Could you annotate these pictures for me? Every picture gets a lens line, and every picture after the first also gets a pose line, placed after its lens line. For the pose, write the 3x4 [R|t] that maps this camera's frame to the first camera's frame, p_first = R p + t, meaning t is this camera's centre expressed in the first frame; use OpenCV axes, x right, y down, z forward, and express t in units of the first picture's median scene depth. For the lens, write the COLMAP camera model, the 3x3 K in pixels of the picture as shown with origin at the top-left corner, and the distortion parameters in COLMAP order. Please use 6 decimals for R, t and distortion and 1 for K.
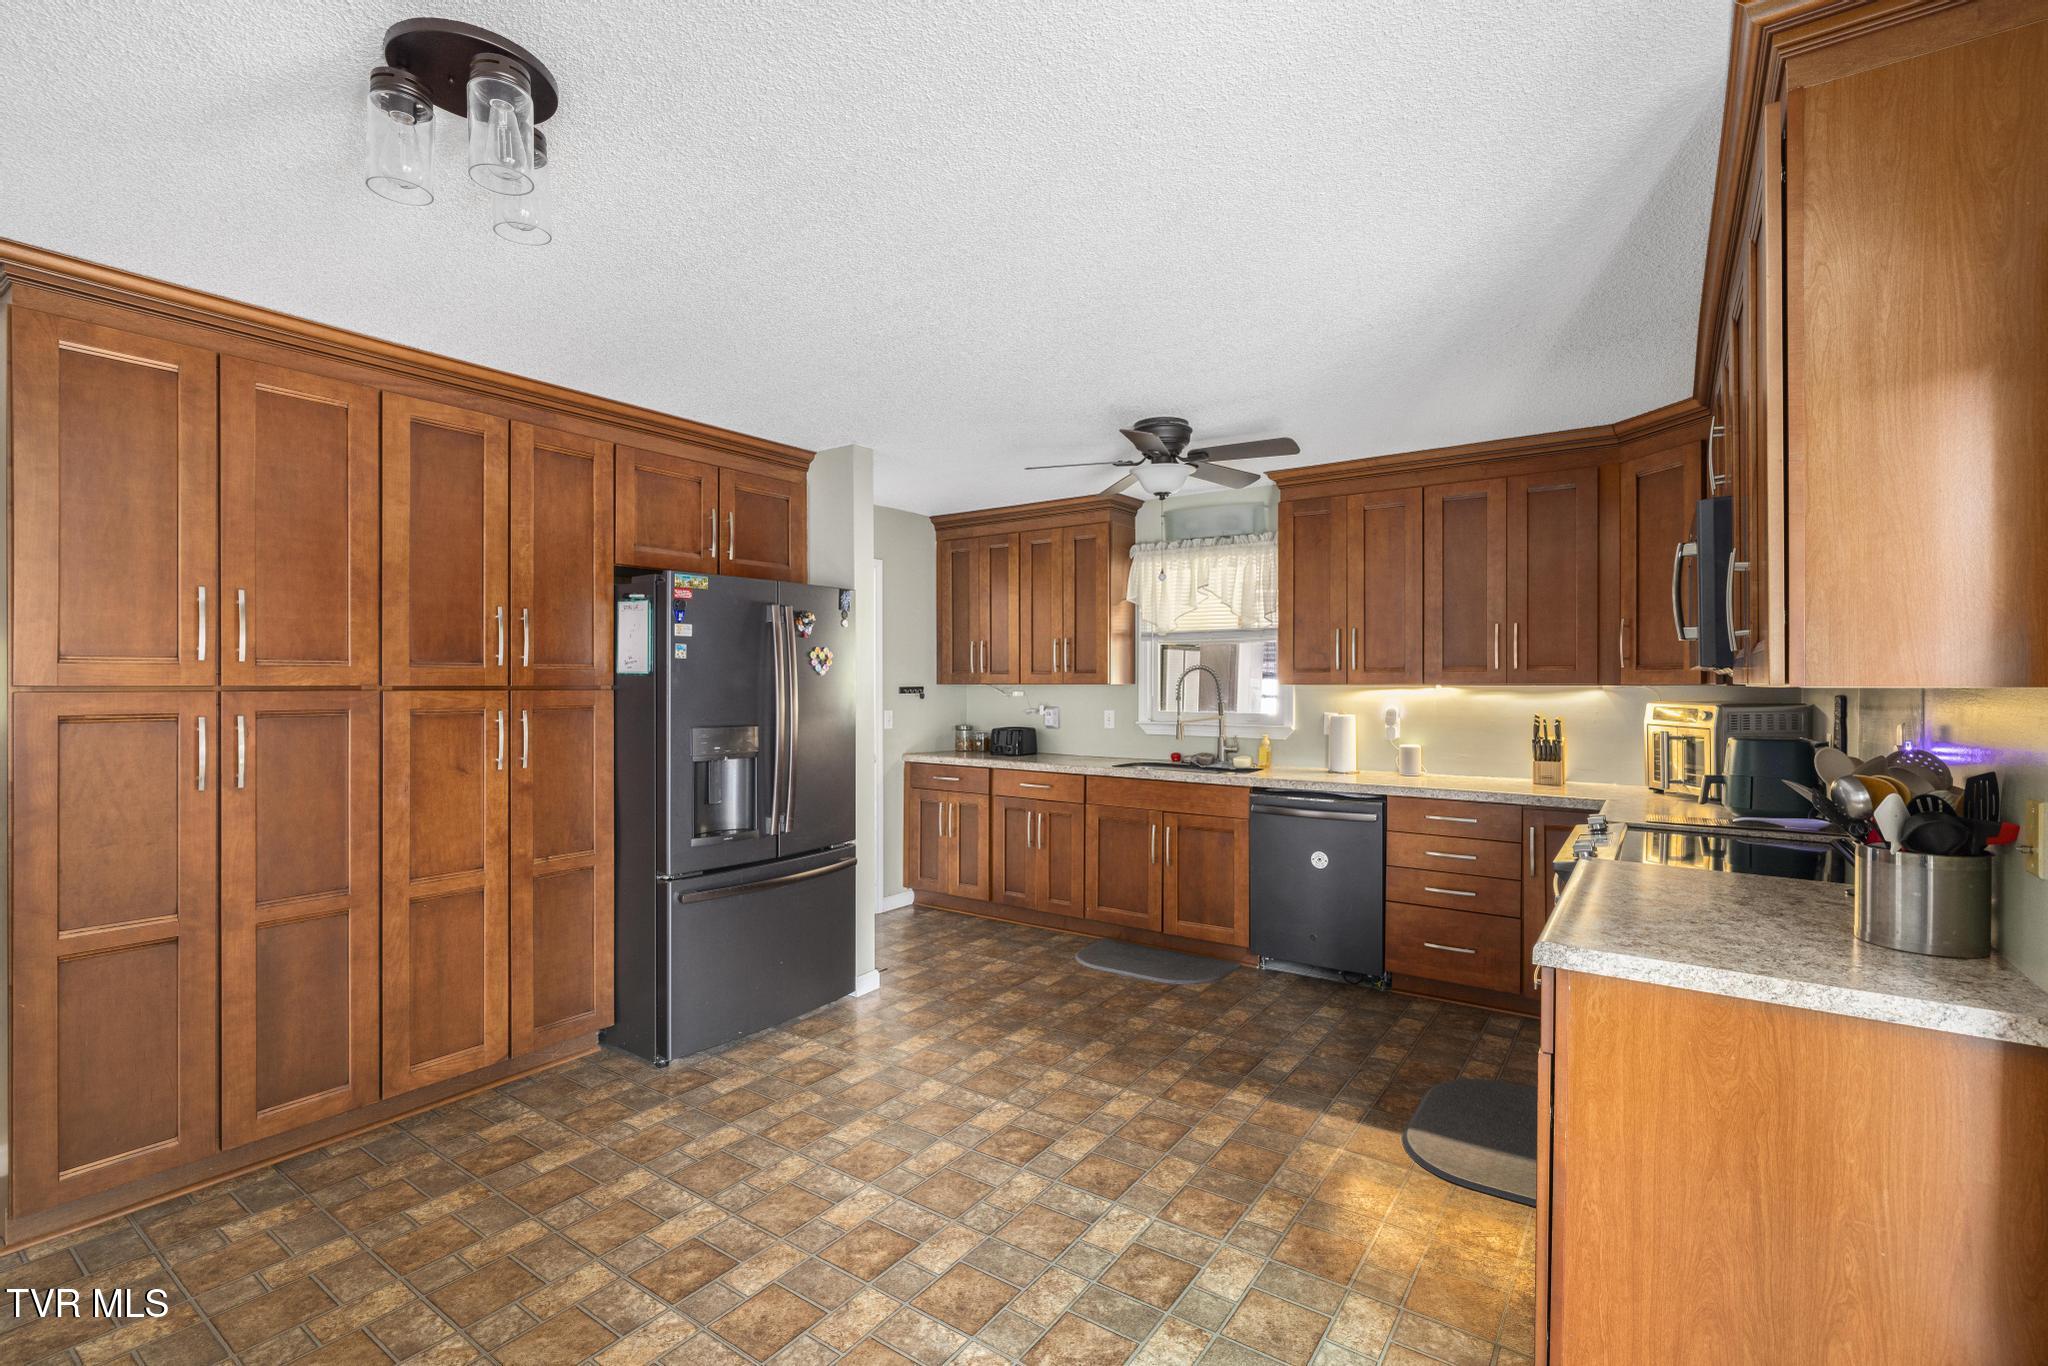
lens RADIAL K [[905.4, 0, 1024.0], [0, 905.4, 683.0], [0, 0, 1]] dist [0.002019, 0.000159]
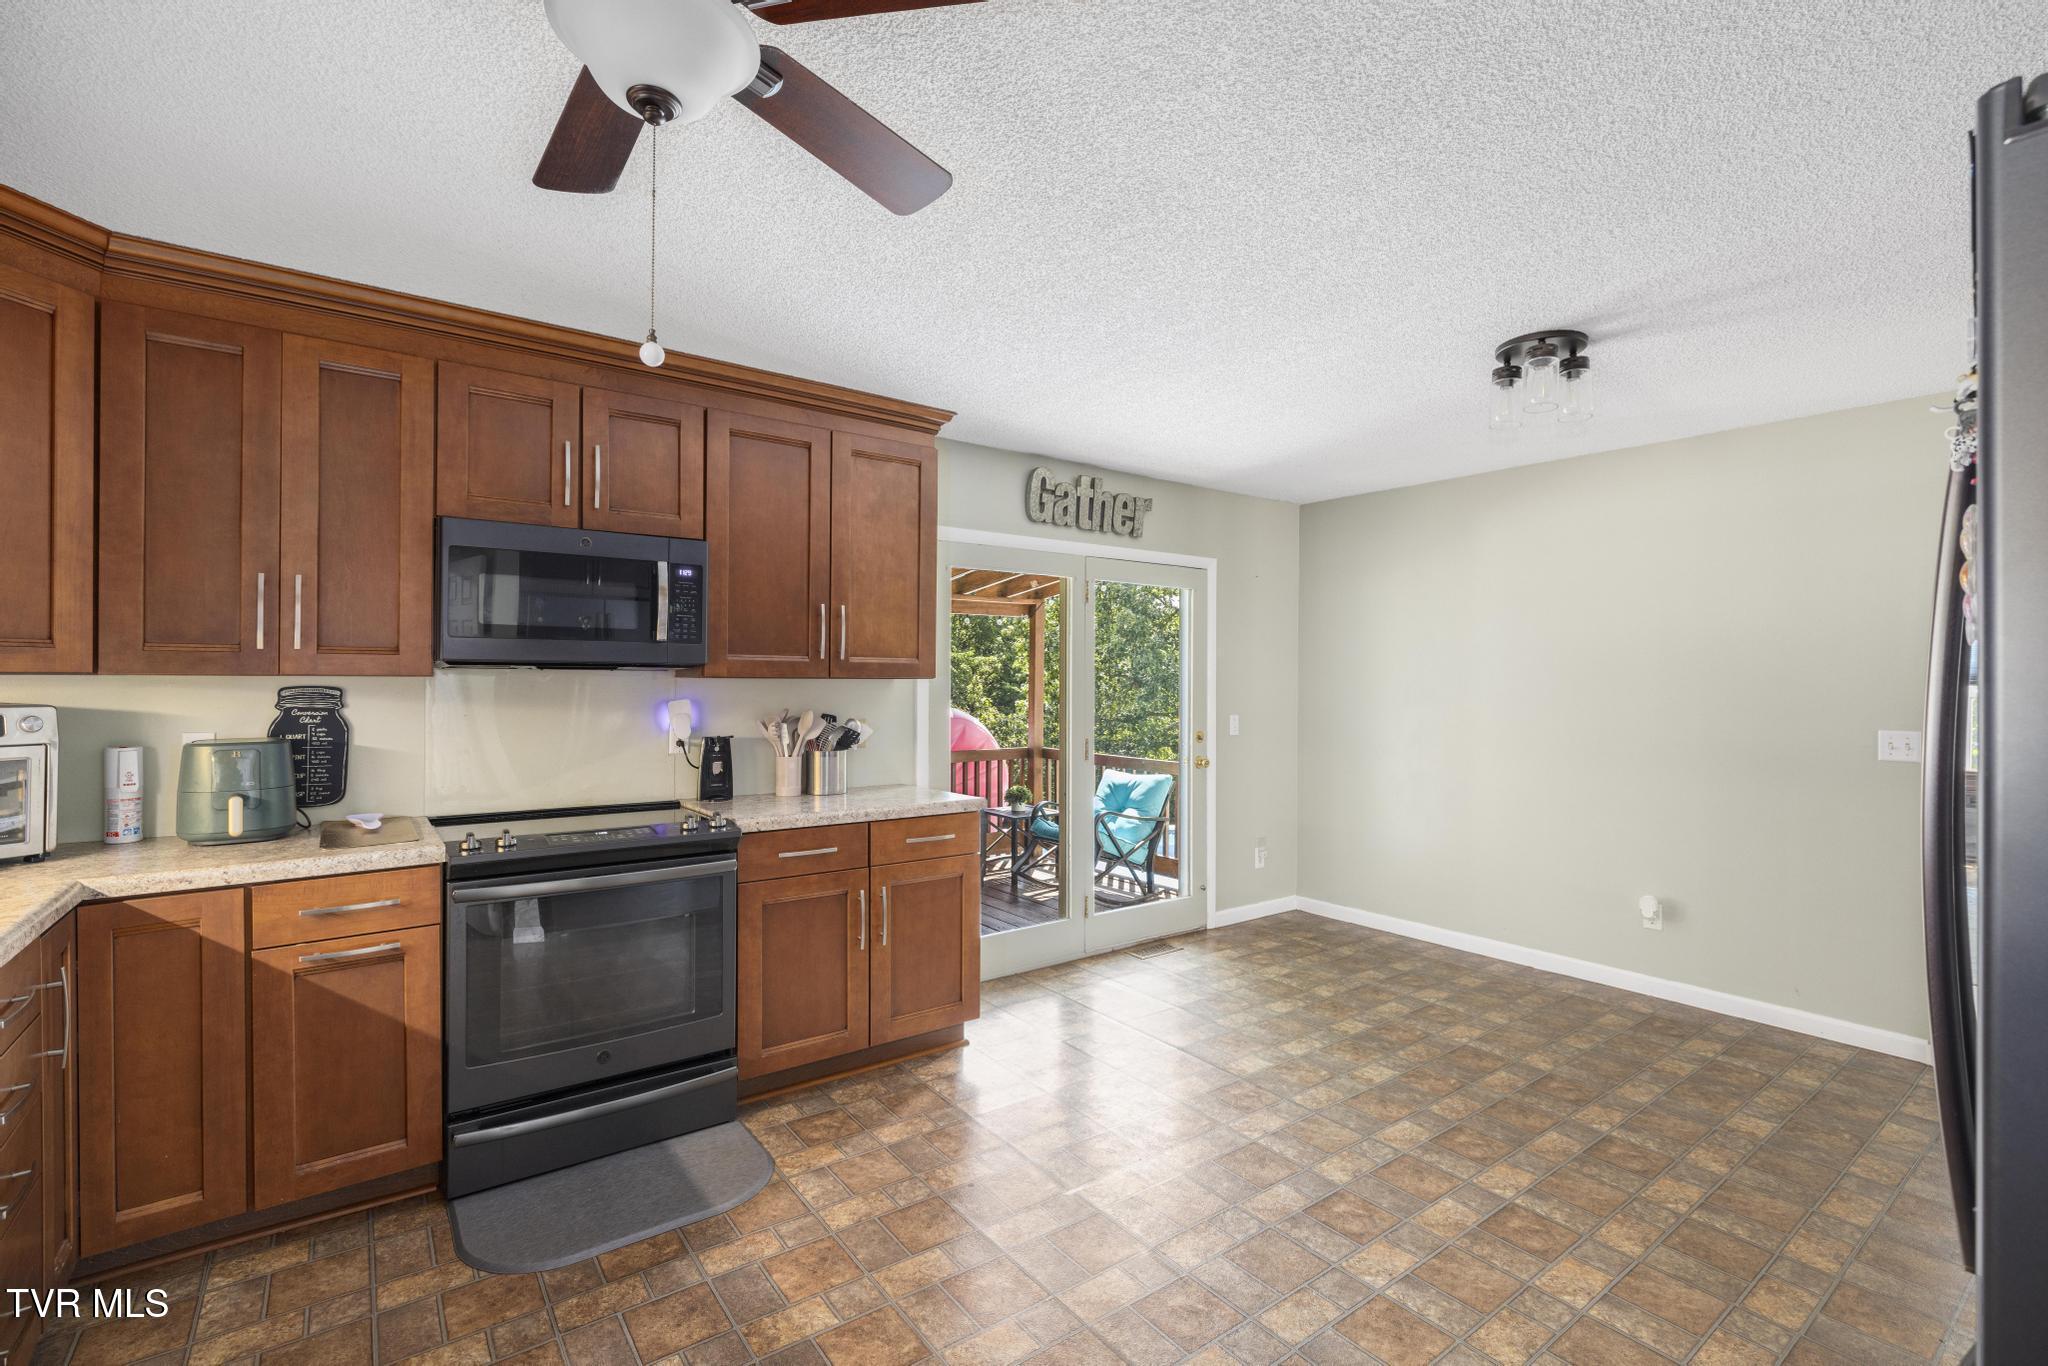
lens RADIAL K [[905.4, 0, 1024.0], [0, 905.4, 683.0], [0, 0, 1]] dist [0.002019, 0.000159]
pose [[-0.948326, -0.003159, 0.317283, -0.136089], [-0.004003, 0.999990, -0.002009, 0.004249], [-0.317274, -0.003175, -0.948329, 2.045258]]
